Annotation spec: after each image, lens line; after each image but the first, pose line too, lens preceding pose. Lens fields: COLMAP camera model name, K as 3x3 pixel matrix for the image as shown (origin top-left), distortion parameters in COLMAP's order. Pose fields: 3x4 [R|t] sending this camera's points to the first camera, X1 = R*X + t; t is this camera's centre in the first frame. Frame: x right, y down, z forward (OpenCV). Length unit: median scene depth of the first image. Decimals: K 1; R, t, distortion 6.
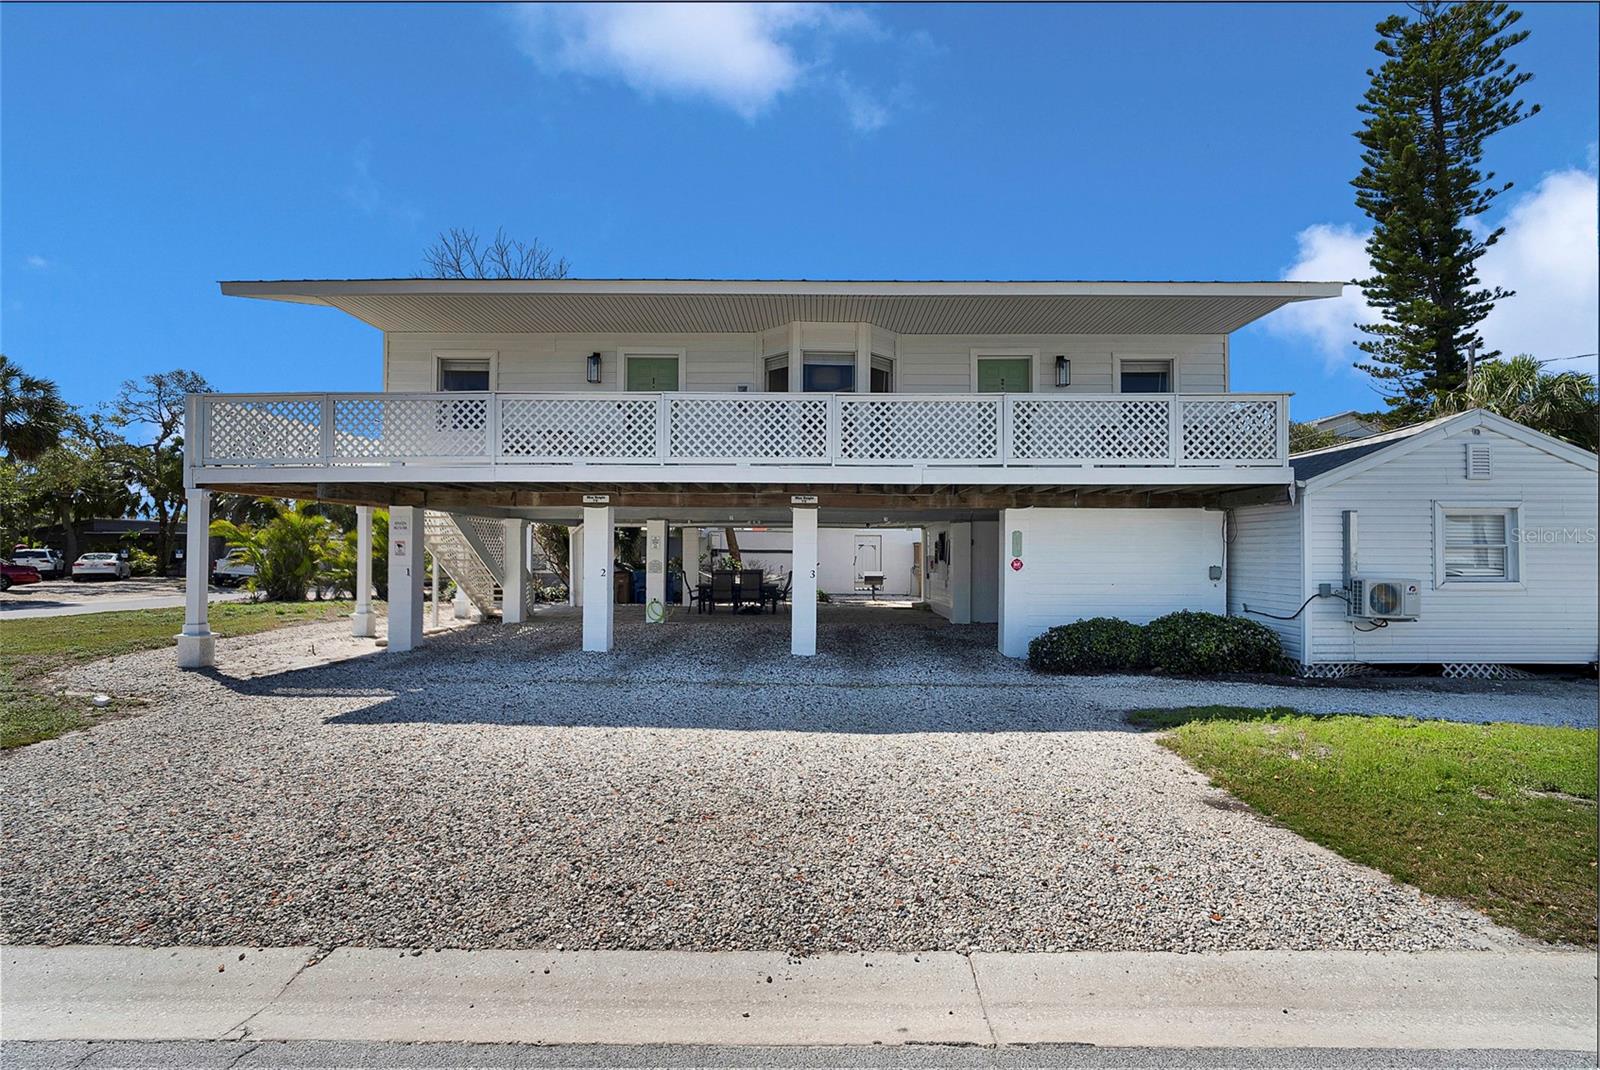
lens RADIAL K [[766.9, 0, 801.1], [0, 766.9, 540.6], [0, 0, 1]] dist [-0.016655, 0.003833]
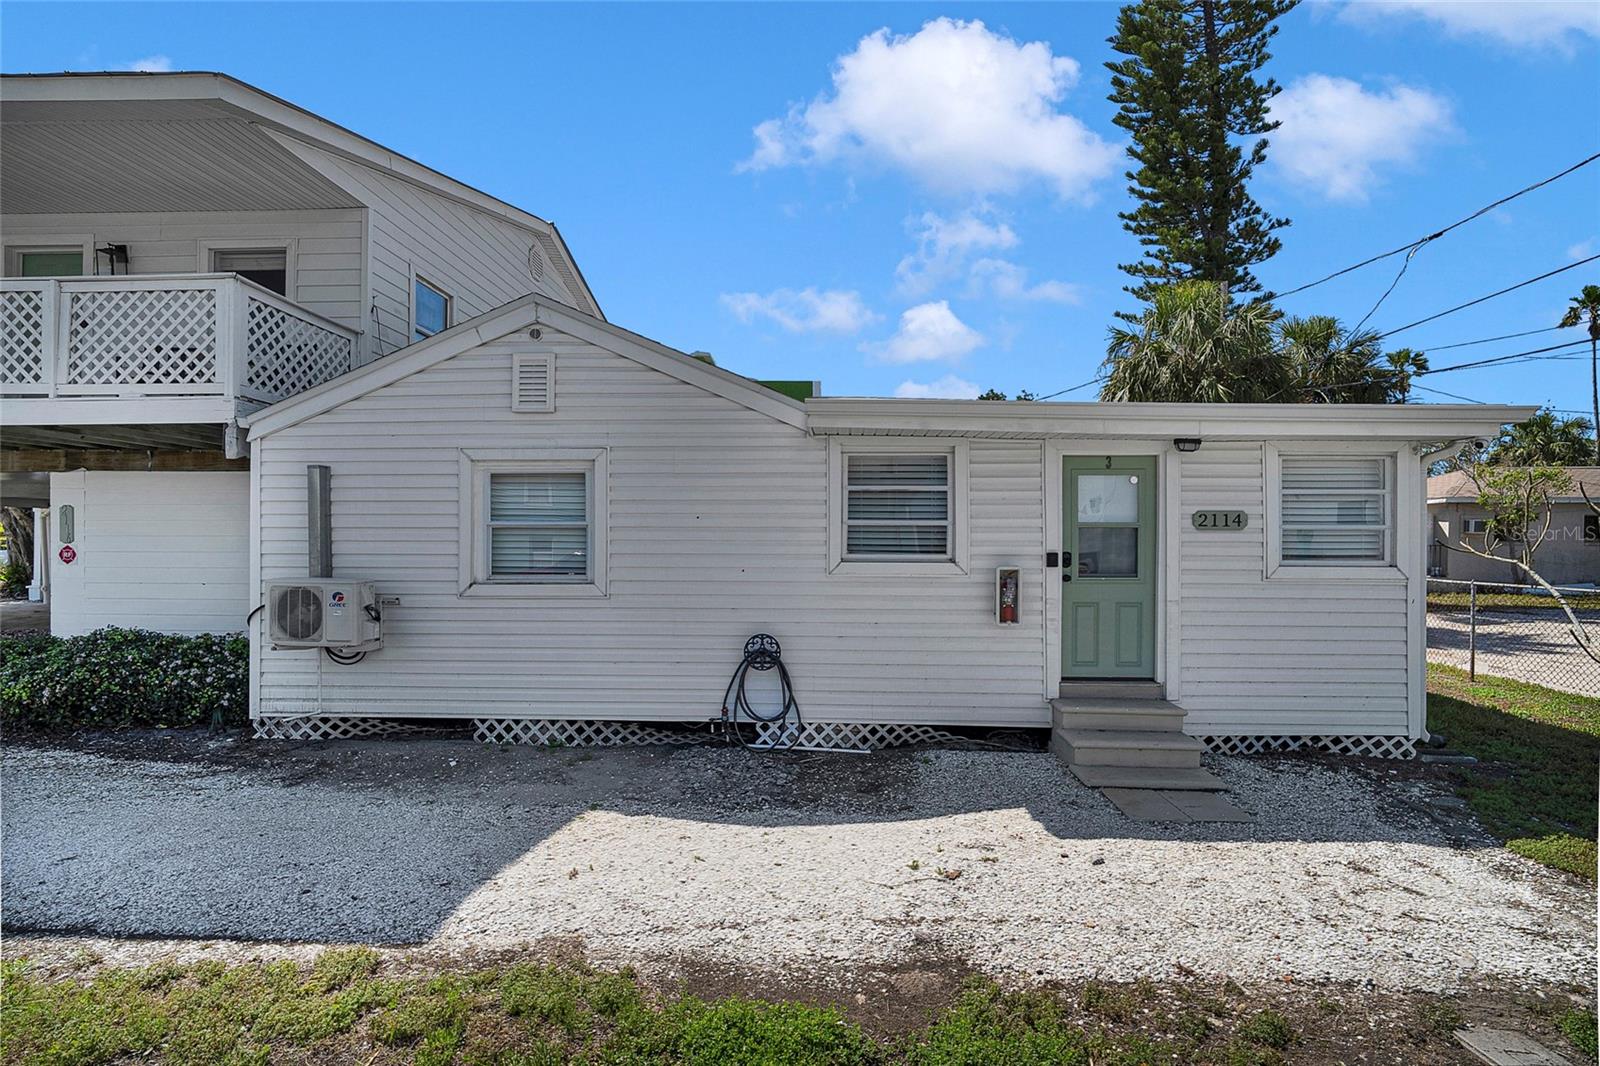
lens RADIAL K [[766.9, 0, 801.3], [0, 766.9, 538.8], [0, 0, 1]] dist [-0.016655, 0.003833]
pose [[0.999723, -0.001068, -0.023510, 1.113554], [0.001457, 0.999862, 0.016542, 0.009197], [0.023489, -0.016571, 0.999587, 0.399639]]
